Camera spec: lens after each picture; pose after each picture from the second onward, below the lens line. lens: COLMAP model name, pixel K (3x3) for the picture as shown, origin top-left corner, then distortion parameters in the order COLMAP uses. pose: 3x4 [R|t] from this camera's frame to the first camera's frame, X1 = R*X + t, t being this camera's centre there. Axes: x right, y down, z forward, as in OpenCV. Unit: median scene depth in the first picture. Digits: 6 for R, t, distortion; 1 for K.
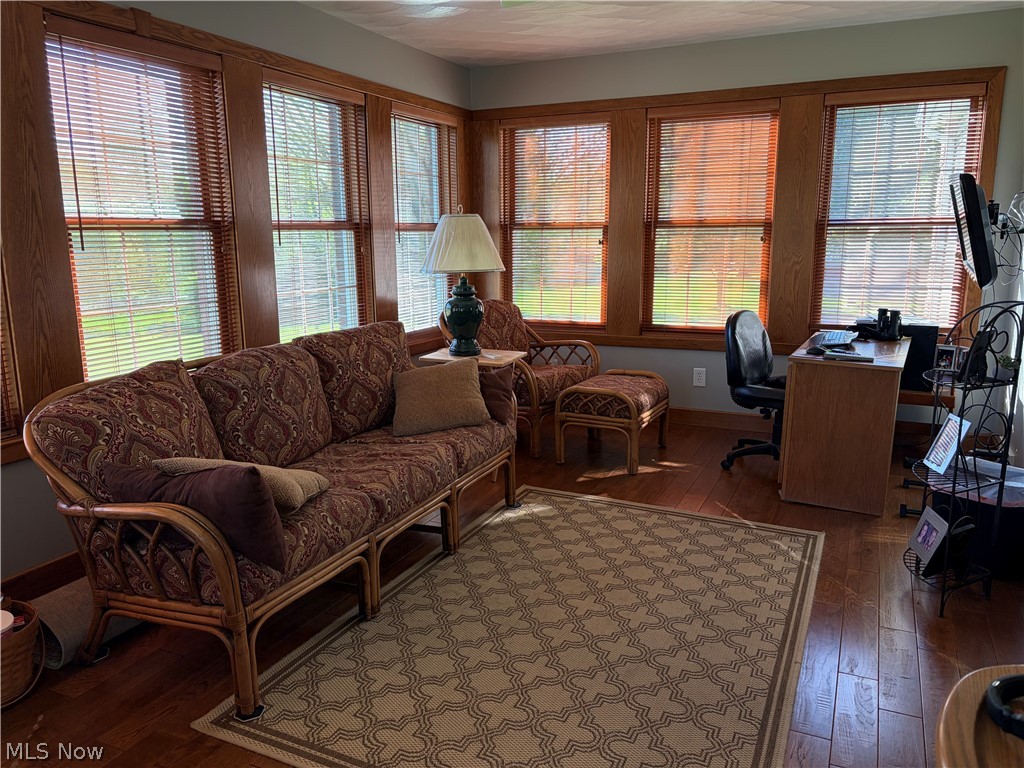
lens RADIAL K [[769.0, 0, 510.2], [0, 769.0, 381.8], [0, 0, 1]] dist [0.041208, -0.045998]
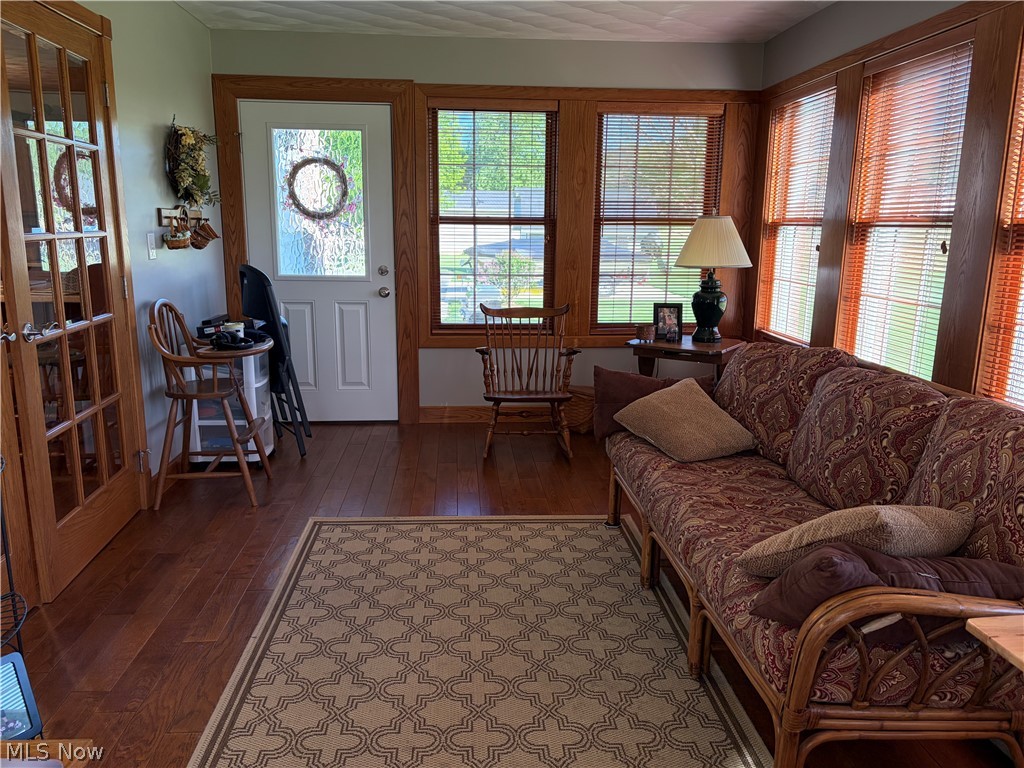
lens RADIAL K [[769.0, 0, 509.0], [0, 769.0, 383.5], [0, 0, 1]] dist [0.041208, -0.045998]
pose [[-0.873055, 0.098631, -0.477542, 0.473305], [-0.100109, 0.922214, 0.373496, -0.339205], [0.477234, 0.373889, -0.795270, 1.653335]]
